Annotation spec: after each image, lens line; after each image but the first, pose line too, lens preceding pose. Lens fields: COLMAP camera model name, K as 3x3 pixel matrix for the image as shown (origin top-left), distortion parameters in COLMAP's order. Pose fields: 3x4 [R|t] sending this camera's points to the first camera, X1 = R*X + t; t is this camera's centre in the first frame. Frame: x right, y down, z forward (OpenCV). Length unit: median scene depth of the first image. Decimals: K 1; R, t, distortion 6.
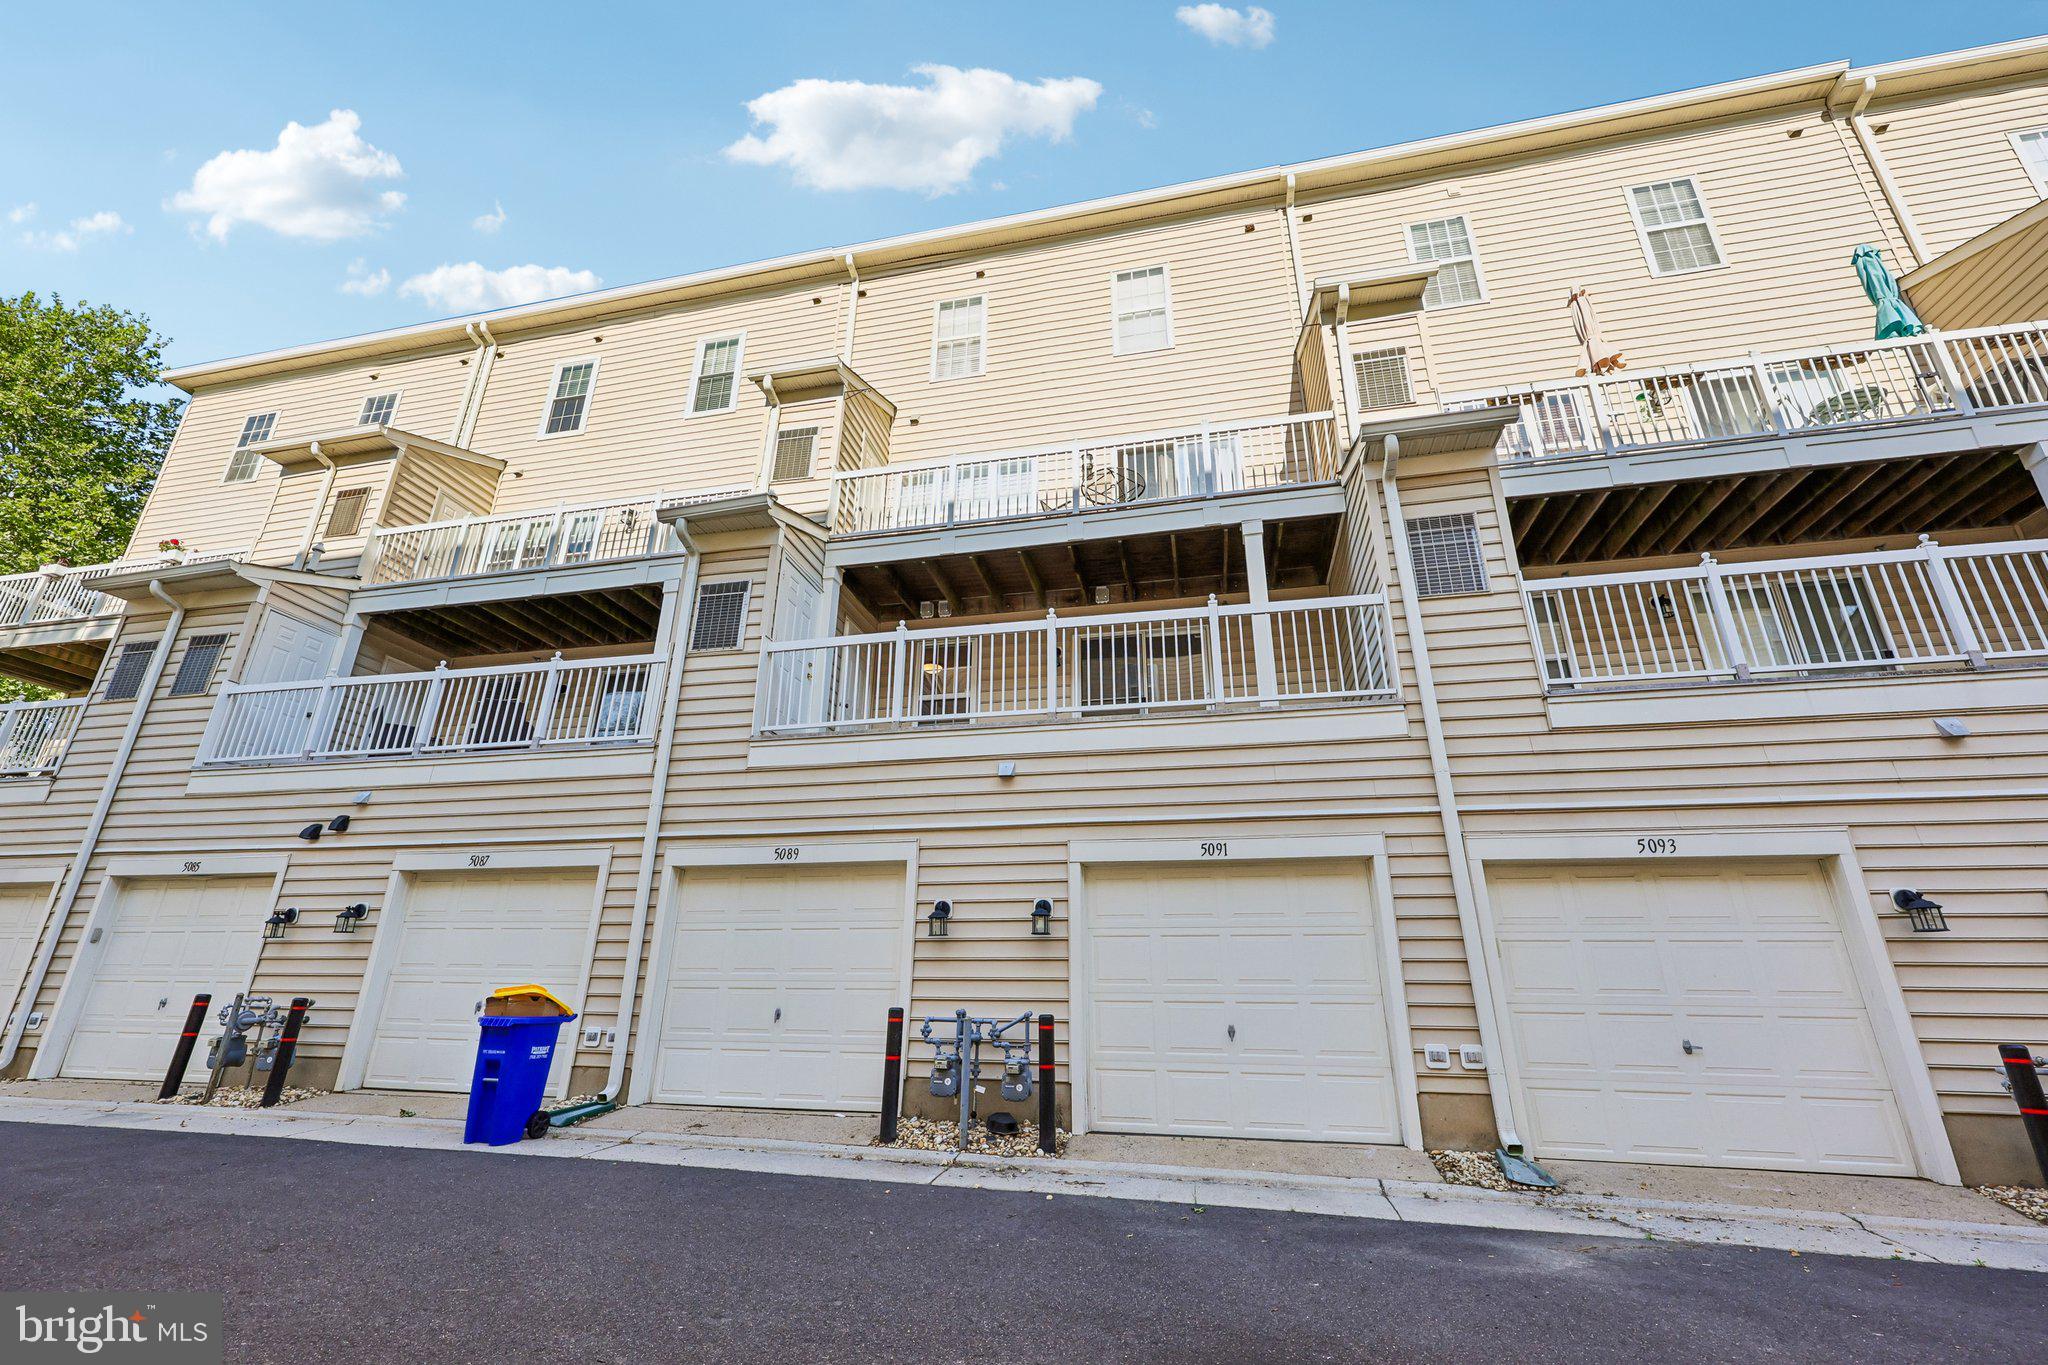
lens RADIAL K [[838.2, 0, 1026.0], [0, 838.2, 686.2], [0, 0, 1]] dist [-0.000486, 0.000442]
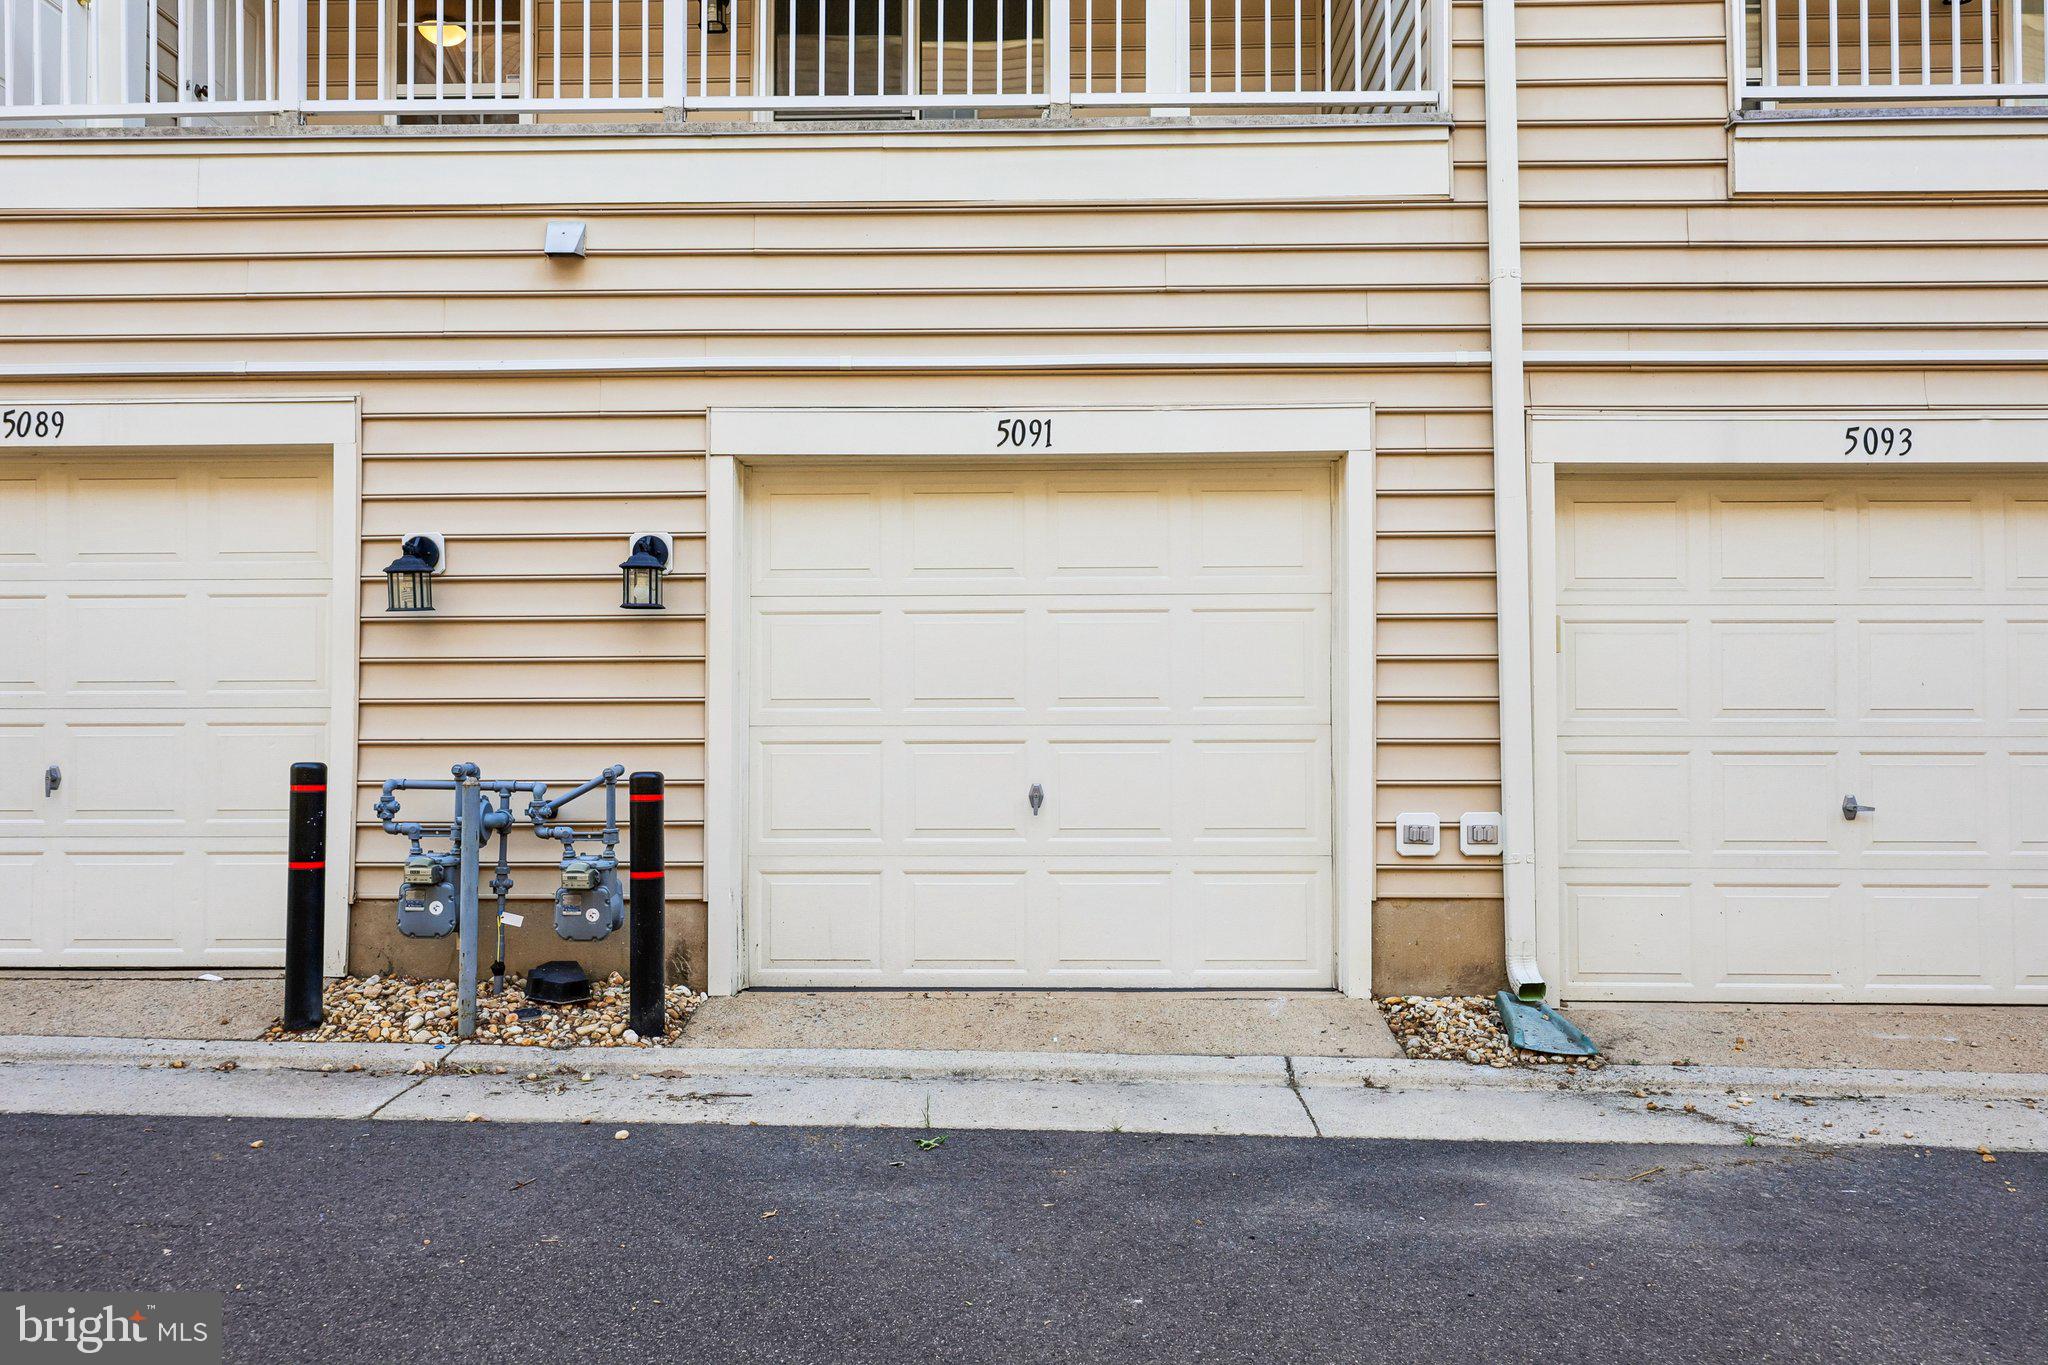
lens RADIAL K [[1595.4, 0, 1023.9], [0, 1595.4, 687.2], [0, 0, 1]] dist [0.003601, 0.005661]
pose [[0.981198, -0.006754, 0.192885, 0.058748], [-0.055756, 0.946859, 0.316781, 0.053783], [-0.184775, -0.321579, 0.928679, 0.150298]]
